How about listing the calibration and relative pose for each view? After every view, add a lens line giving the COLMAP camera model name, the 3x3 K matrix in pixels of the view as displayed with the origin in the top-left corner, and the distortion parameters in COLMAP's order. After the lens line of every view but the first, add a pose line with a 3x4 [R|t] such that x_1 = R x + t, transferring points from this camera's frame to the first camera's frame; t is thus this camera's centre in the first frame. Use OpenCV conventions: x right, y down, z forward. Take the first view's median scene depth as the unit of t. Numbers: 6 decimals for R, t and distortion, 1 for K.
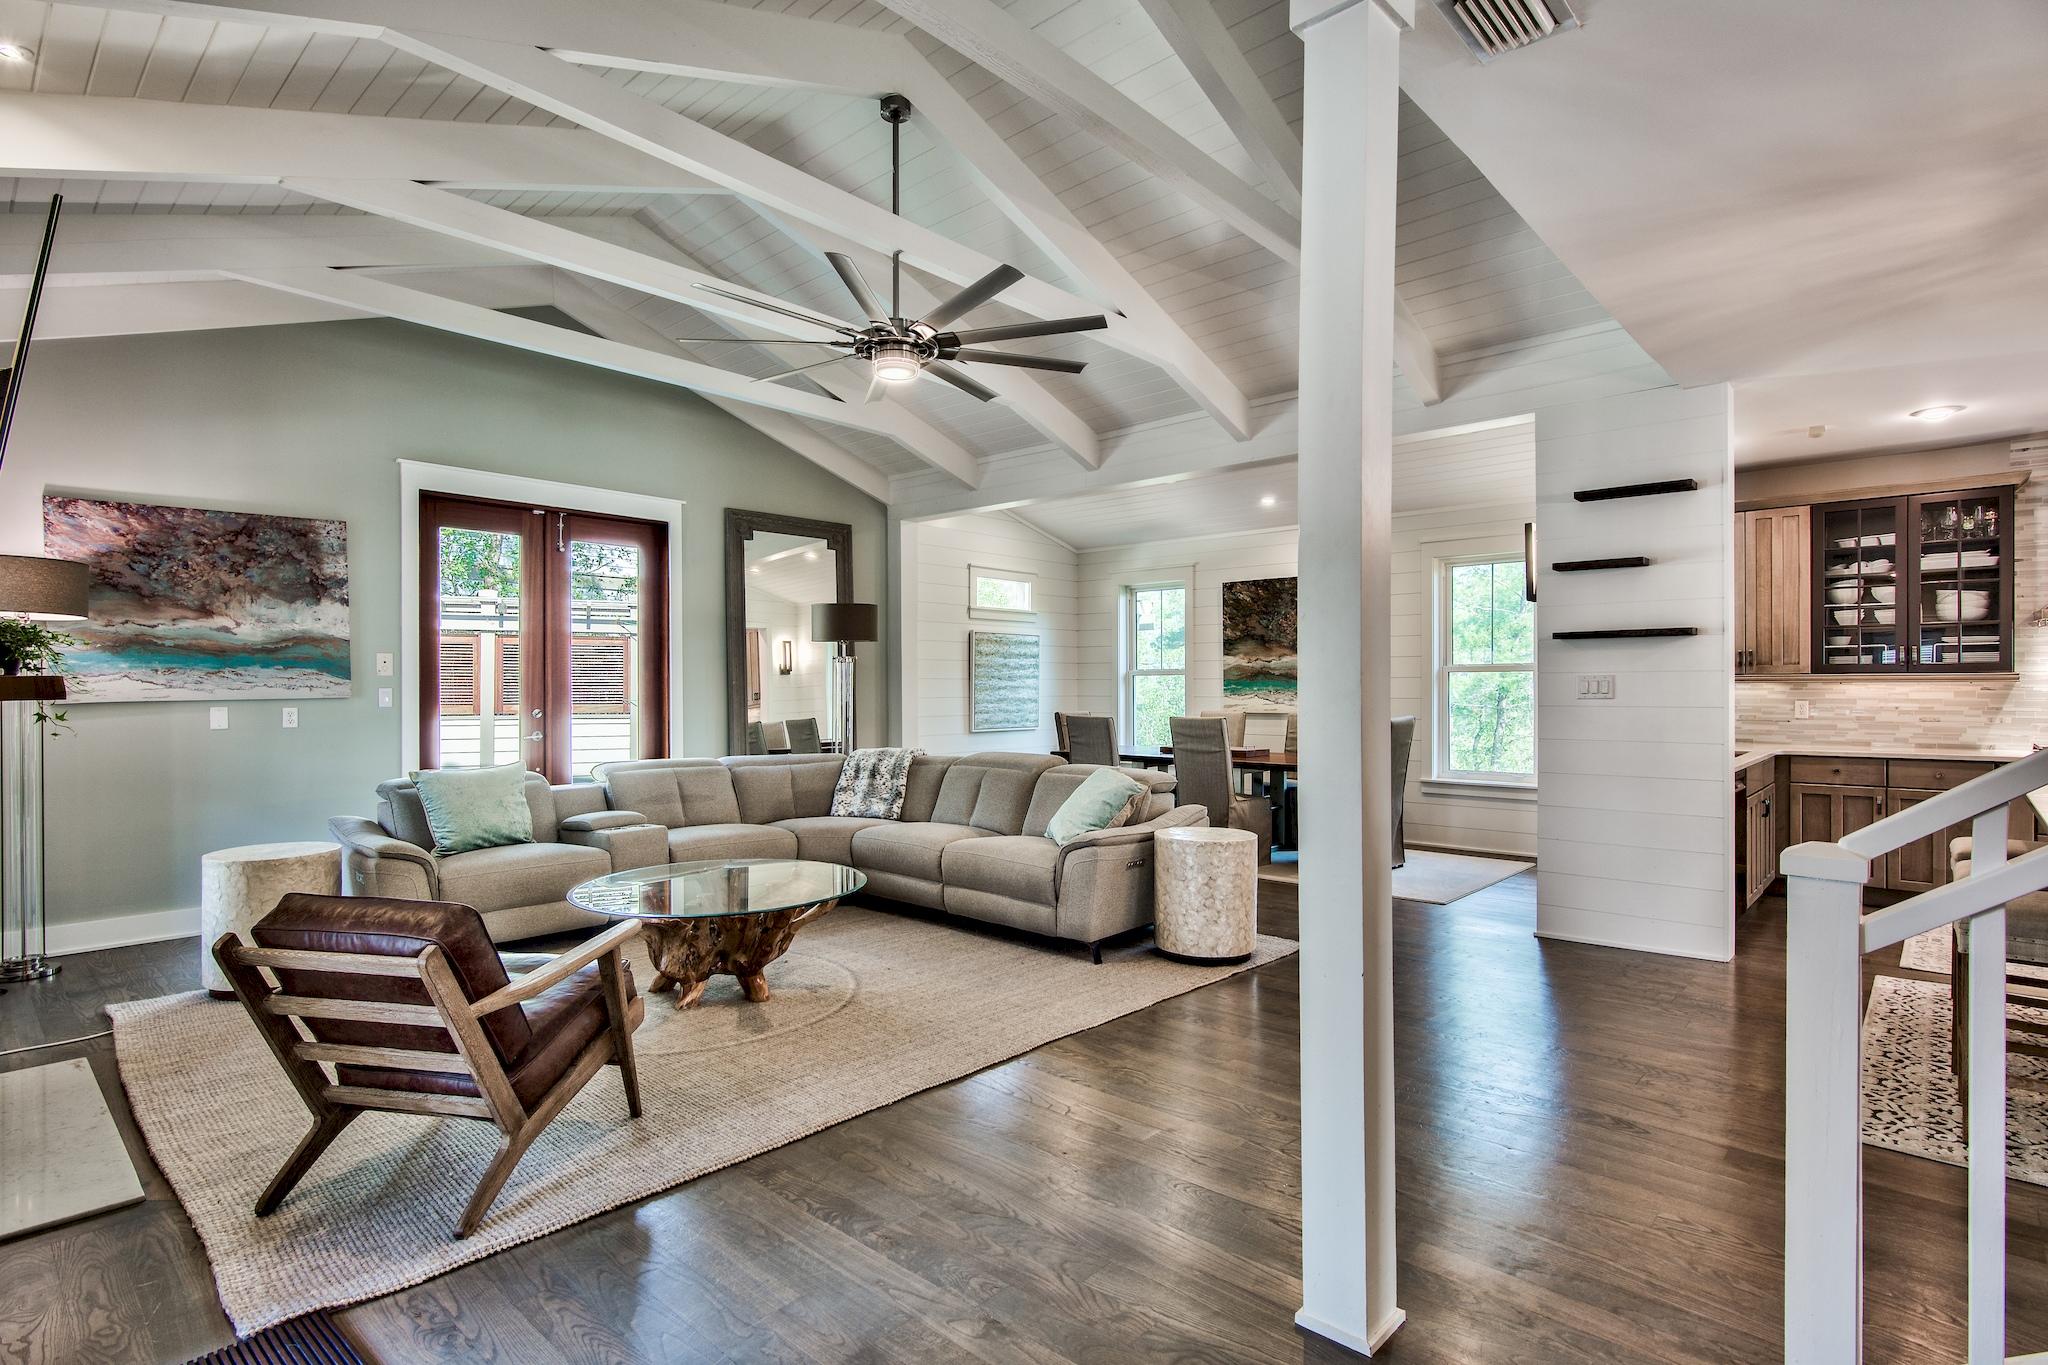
lens RADIAL K [[1020.5, 0, 1021.0], [0, 1020.5, 691.7], [0, 0, 1]] dist [-0.000501, -0.000311]
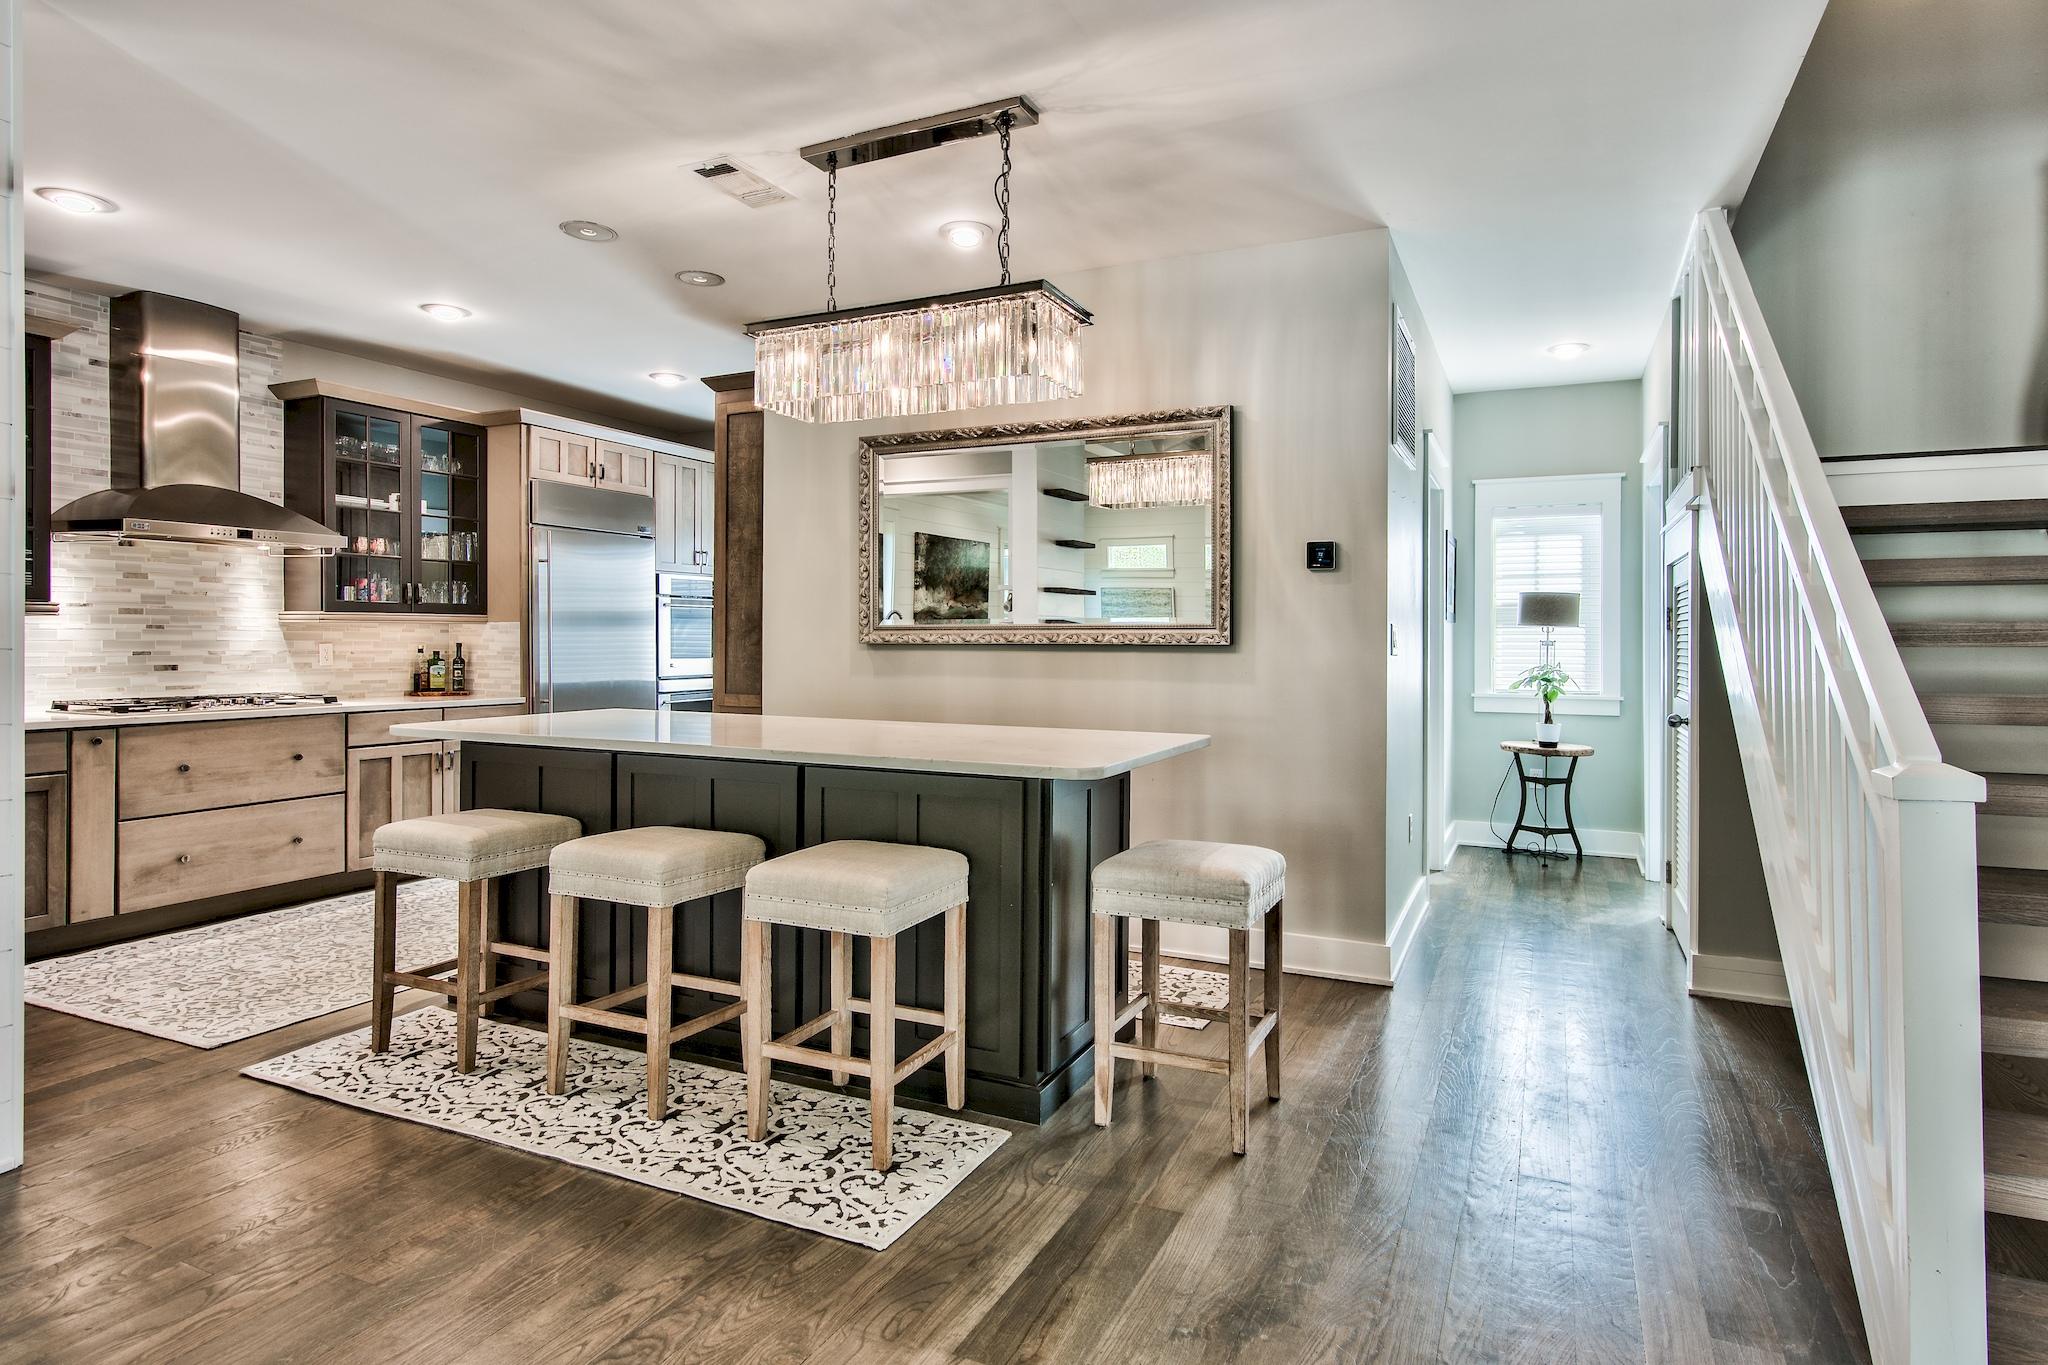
lens RADIAL K [[1093.4, 0, 1061.7], [0, 1093.4, 644.5], [0, 0, 1]] dist [-0.003583, 0.001734]
pose [[-0.307519, -0.000452, 0.951542, 0.026125], [0.001846, 0.999998, 0.001071, 0.010315], [-0.951540, 0.002086, -0.307517, 0.519499]]
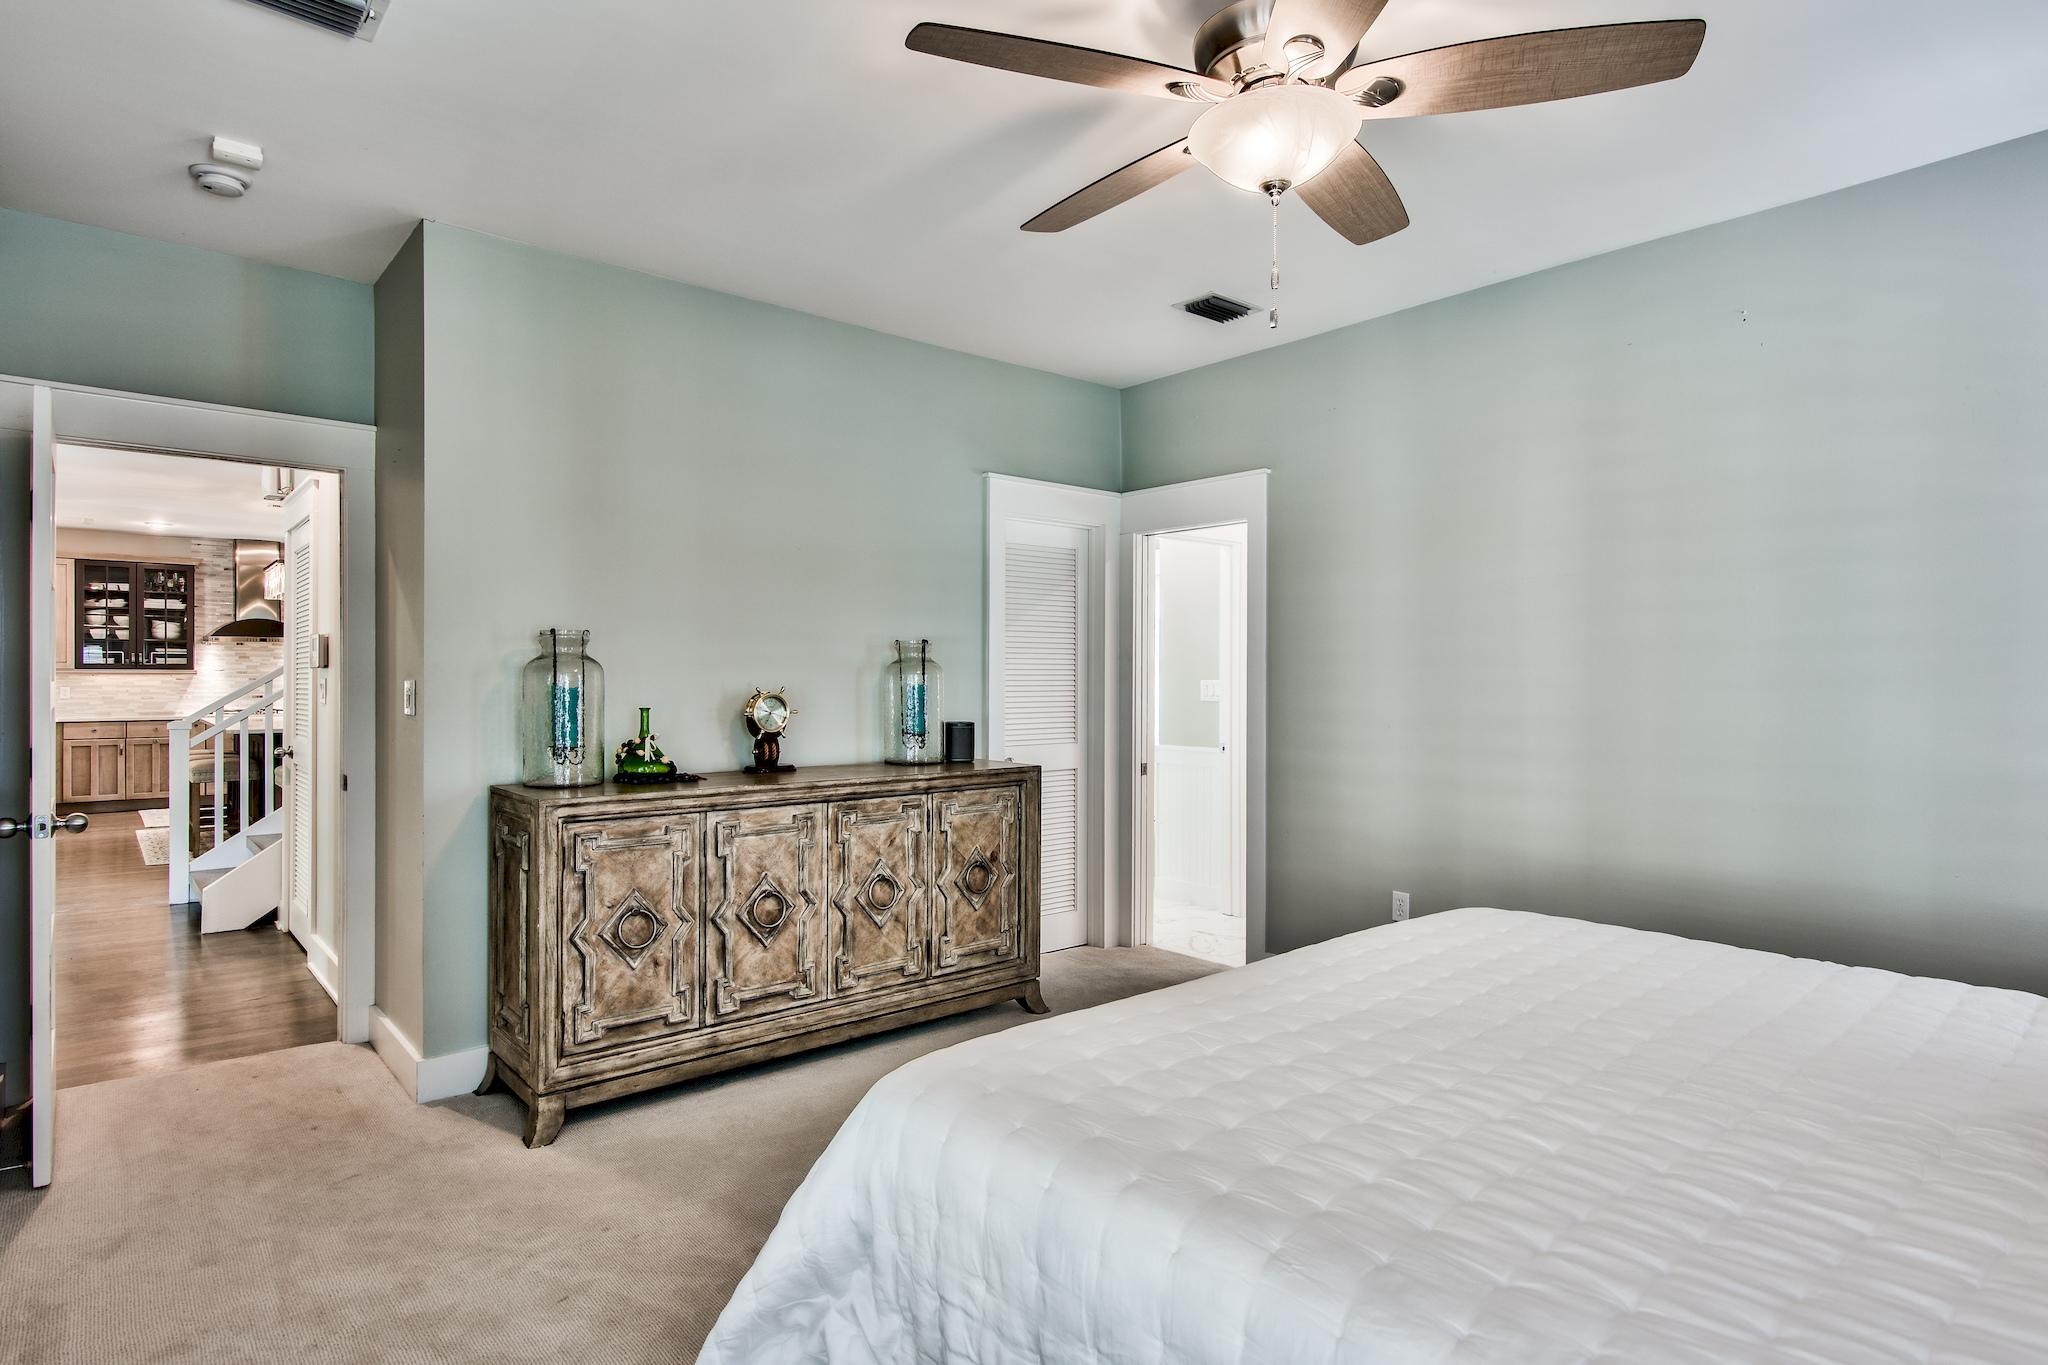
lens RADIAL K [[1093.4, 0, 1034.1], [0, 1093.4, 678.5], [0, 0, 1]] dist [-0.003583, 0.001734]
pose [[0.120938, 0.005629, 0.992644, -0.690373], [0.003291, 0.999976, -0.006071, 0.011723], [-0.992655, 0.004001, 0.120917, -0.639691]]
